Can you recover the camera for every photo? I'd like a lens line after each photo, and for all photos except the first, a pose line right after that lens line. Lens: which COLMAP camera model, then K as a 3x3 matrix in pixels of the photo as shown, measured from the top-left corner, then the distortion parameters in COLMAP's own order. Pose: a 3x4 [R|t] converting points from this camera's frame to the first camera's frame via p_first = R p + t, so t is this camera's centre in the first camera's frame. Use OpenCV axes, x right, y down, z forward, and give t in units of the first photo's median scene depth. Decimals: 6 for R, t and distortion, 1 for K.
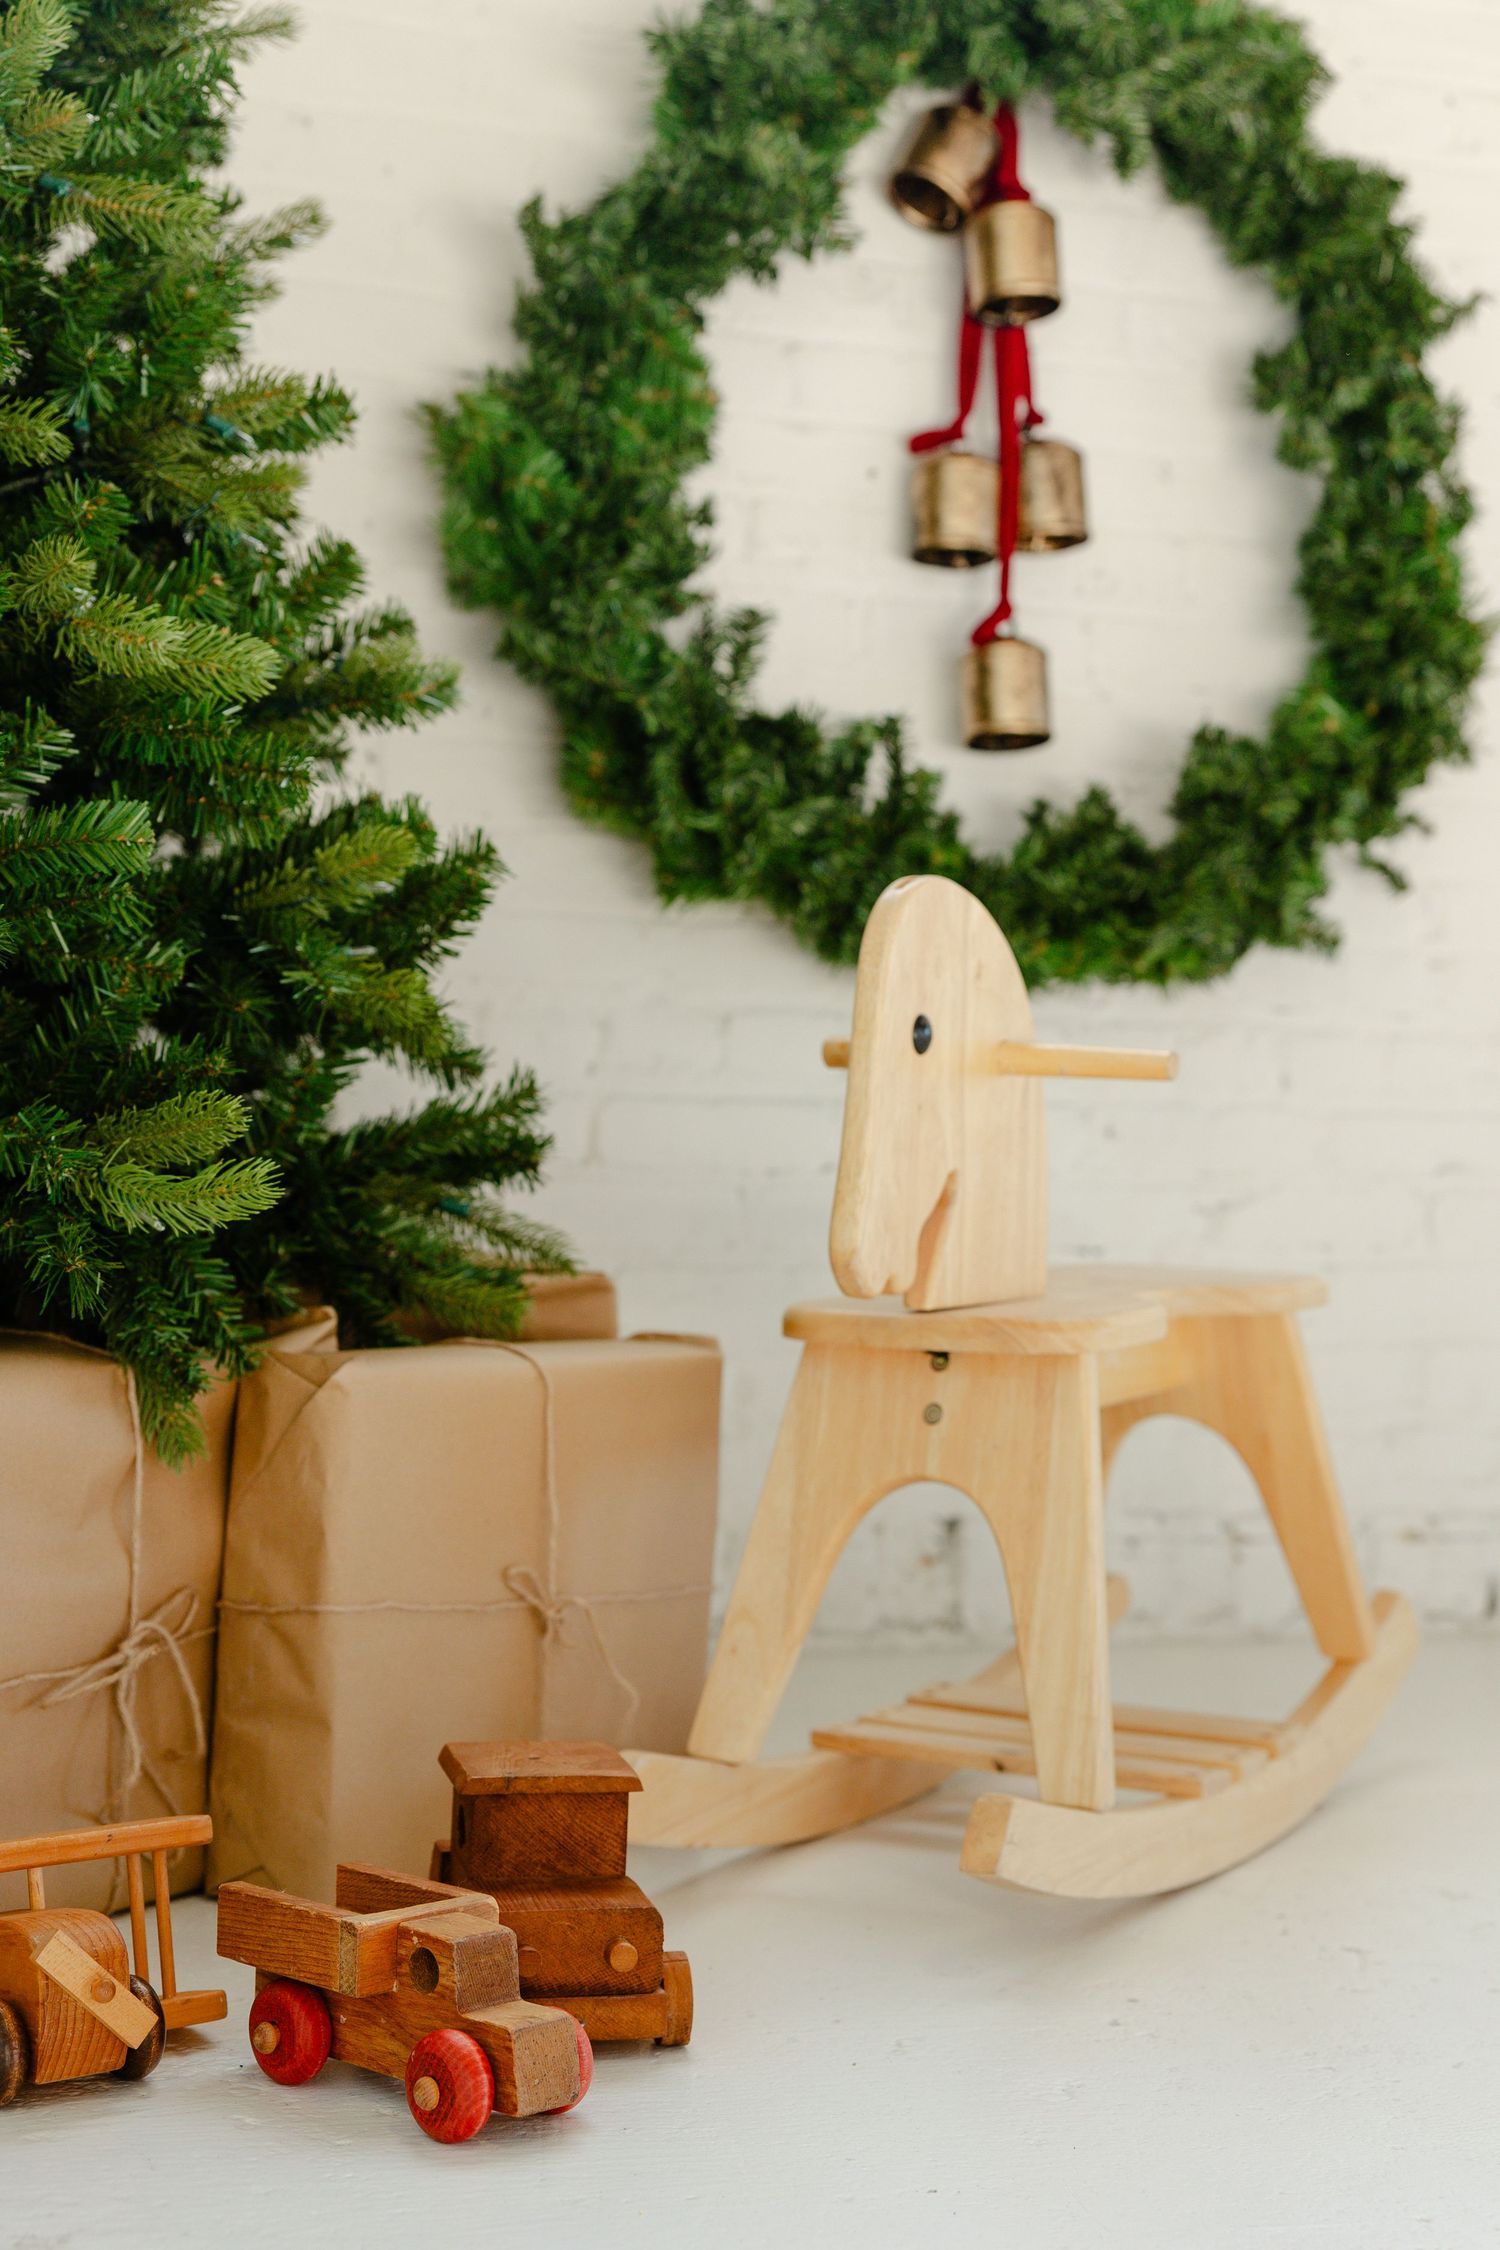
lens RADIAL K [[2994.9, 0, 763.4], [0, 2994.9, 1140.9], [0, 0, 1]] dist [-0.014825, 0.000000]
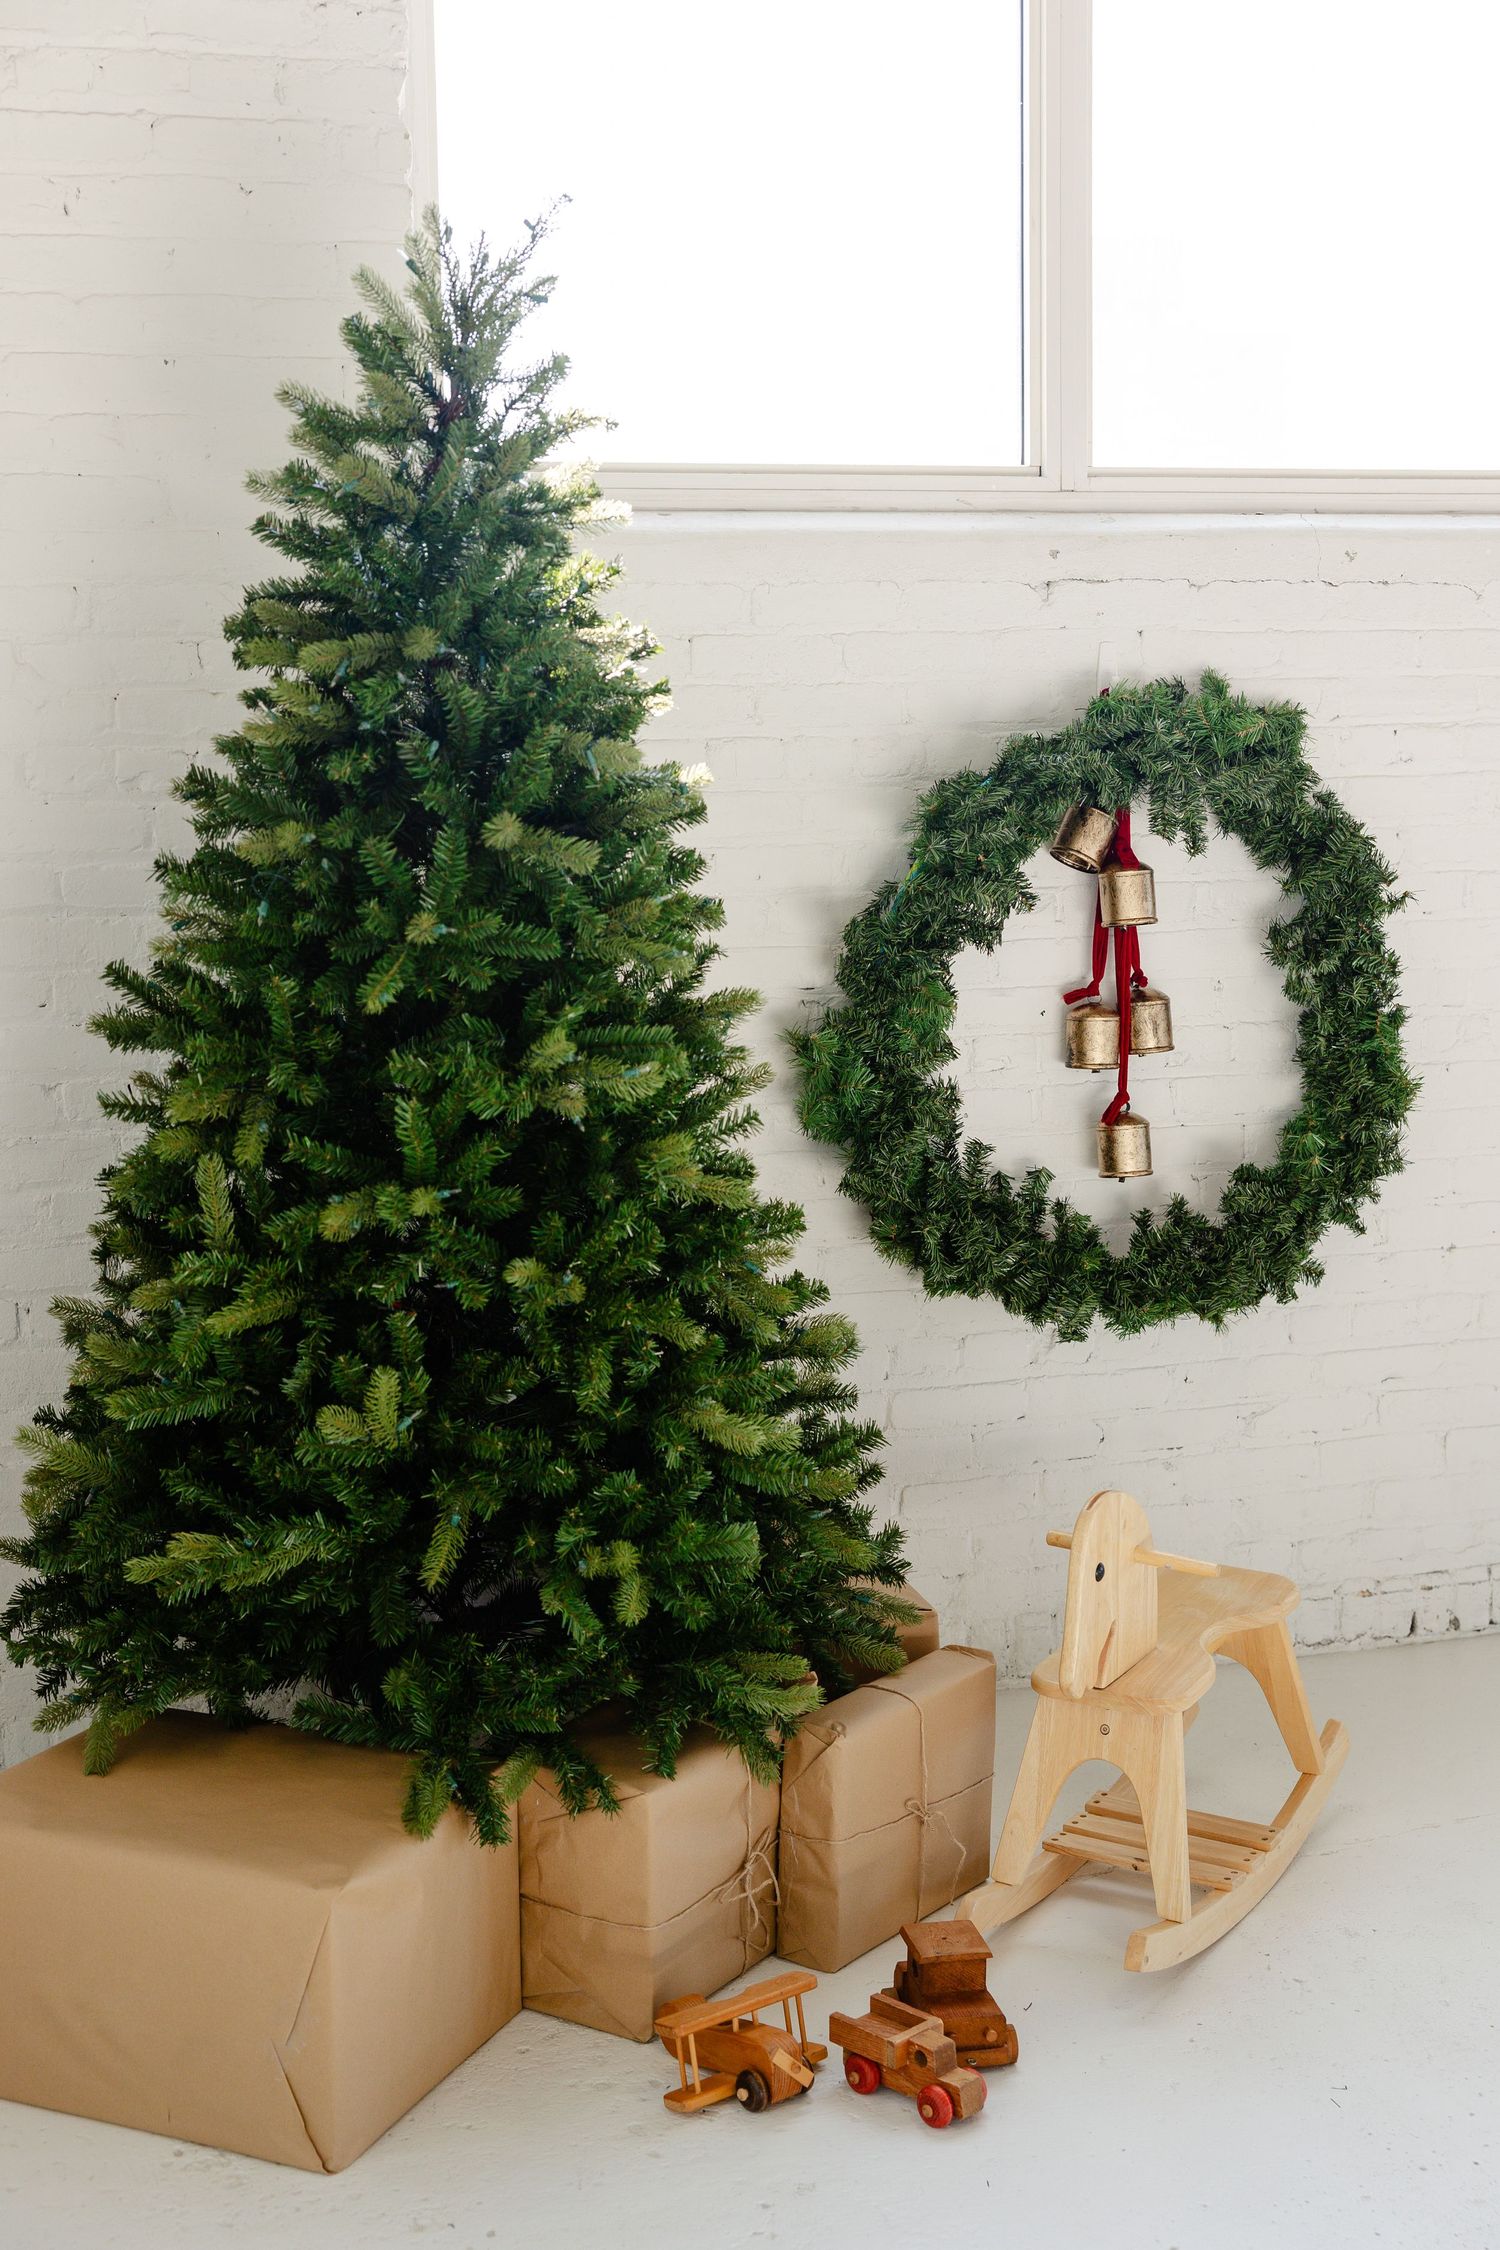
lens RADIAL K [[2805.6, 0, 767.9], [0, 2805.6, 1178.5], [0, 0, 1]] dist [-0.036008, 0.000000]
pose [[0.999145, -0.024316, -0.033443, -0.072931], [0.029721, 0.984639, 0.172055, -0.440401], [0.028745, -0.172902, 0.984520, -0.614760]]
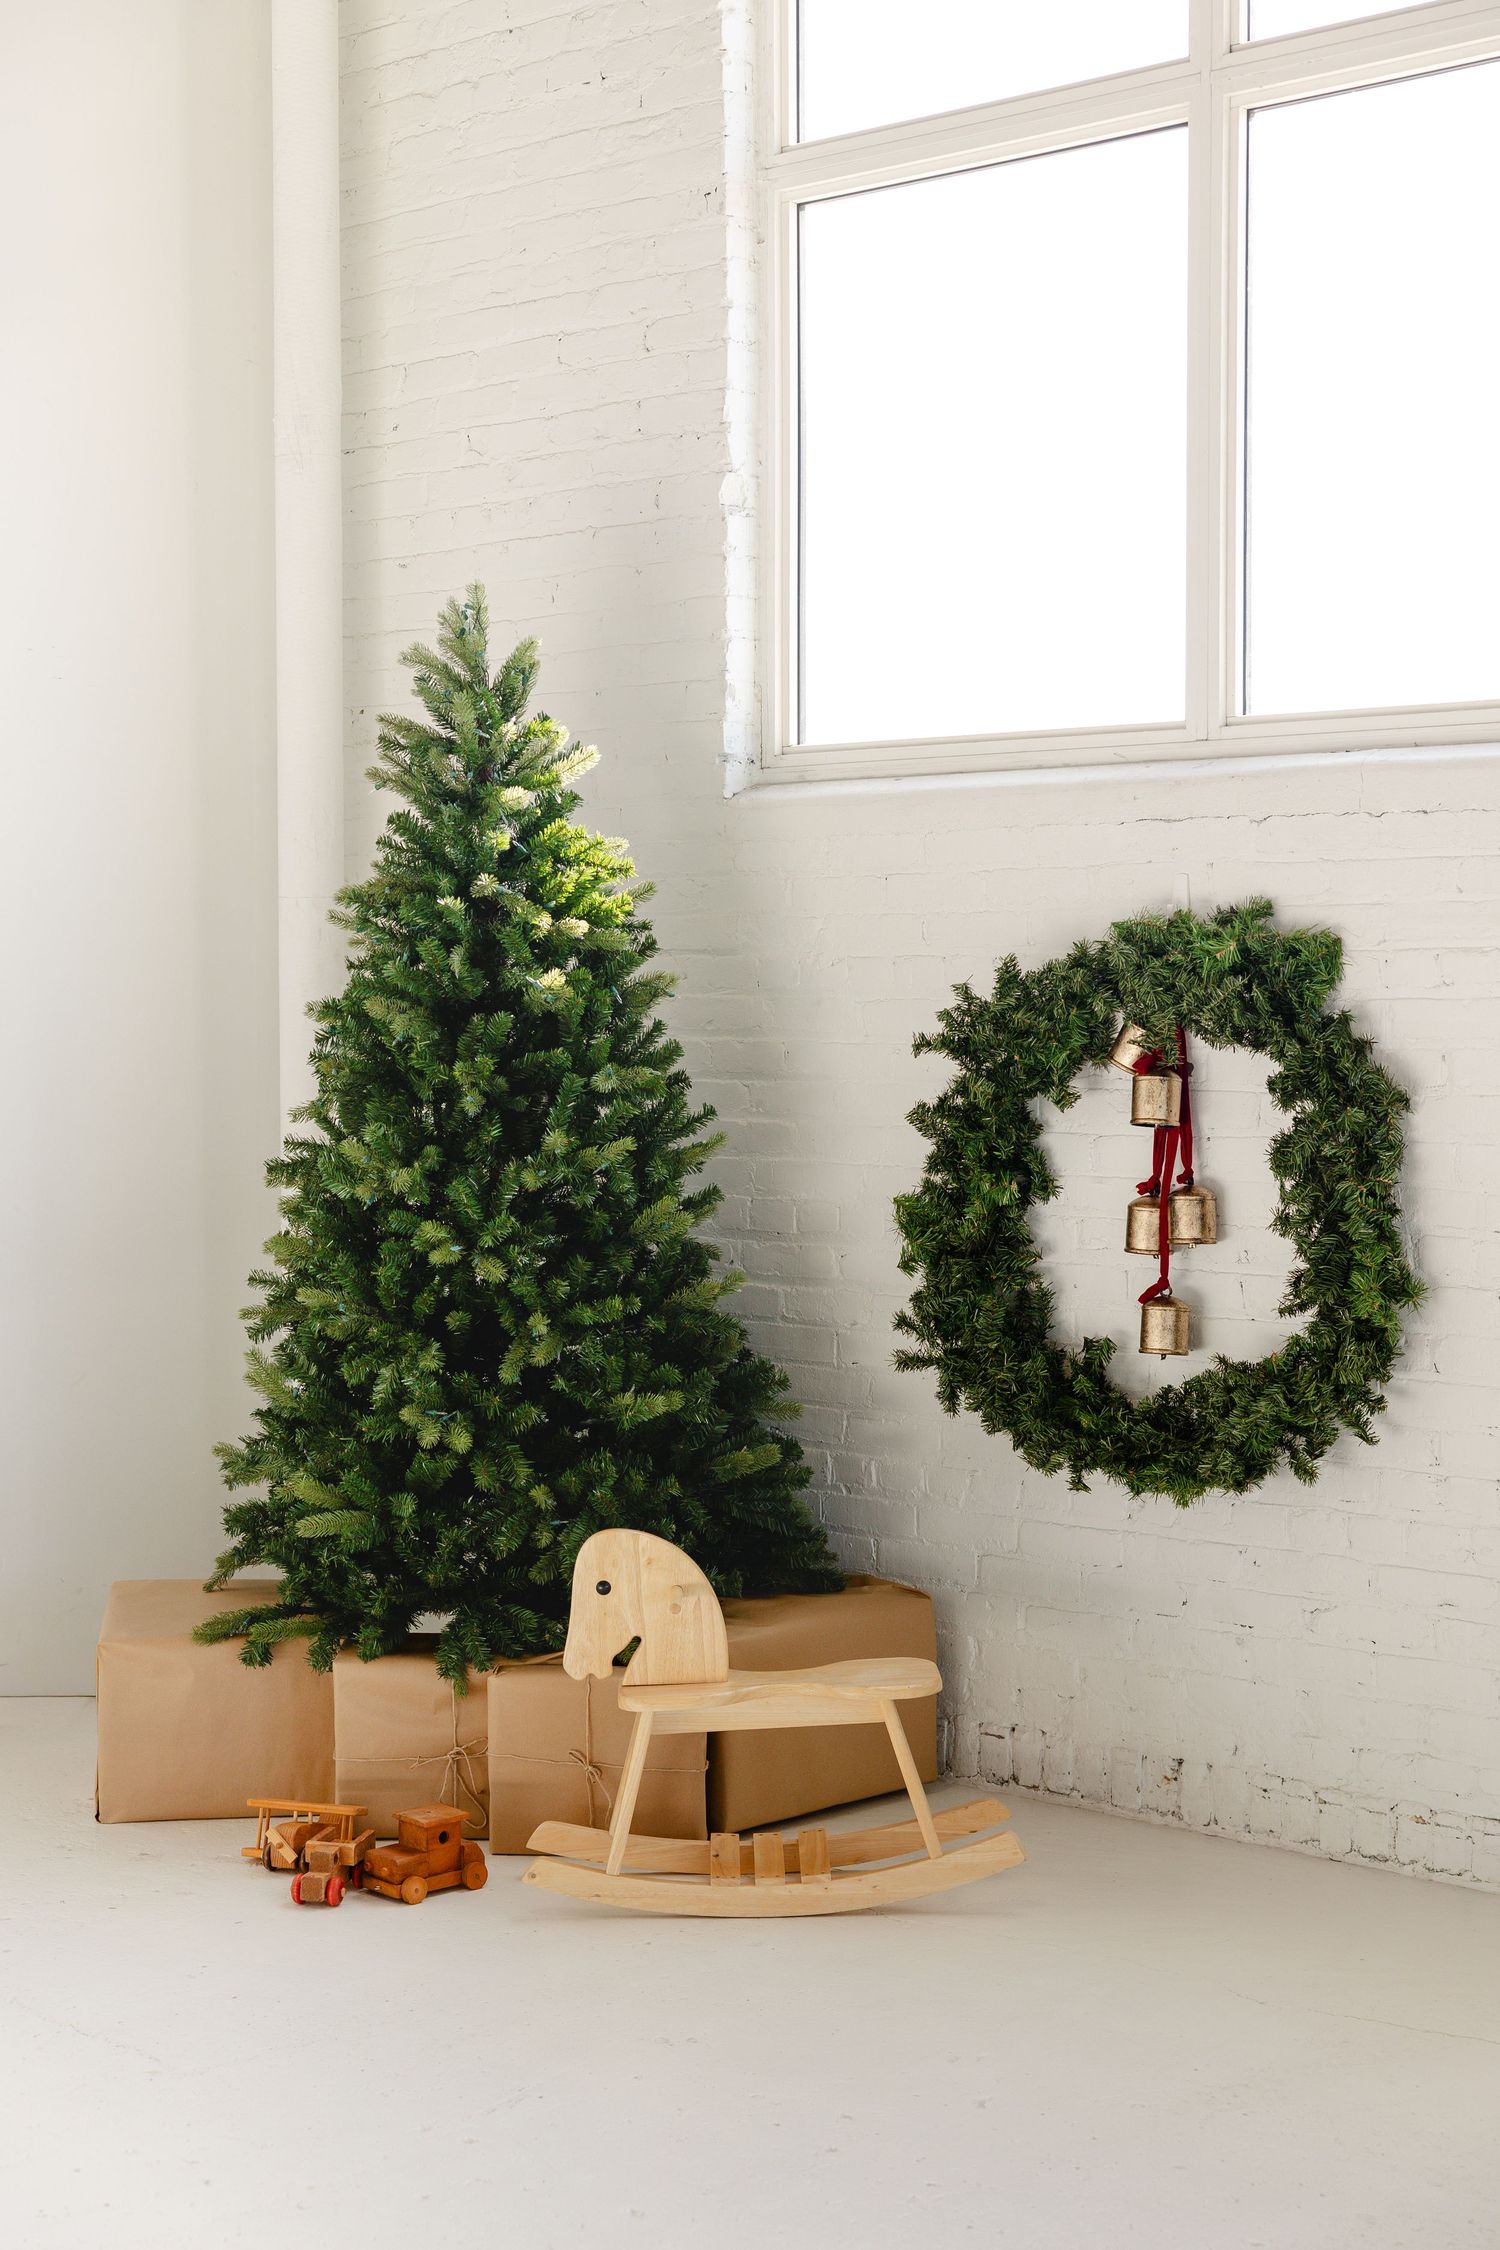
lens RADIAL K [[3338.2, 0, 747.8], [0, 3338.2, 1131.6], [0, 0, 1]] dist [-0.091985, 0.000000]
pose [[0.498590, 0.025939, -0.866450, 1.870156], [0.027478, 0.998577, 0.045706, -0.399990], [0.866403, -0.046597, 0.497167, -0.267035]]
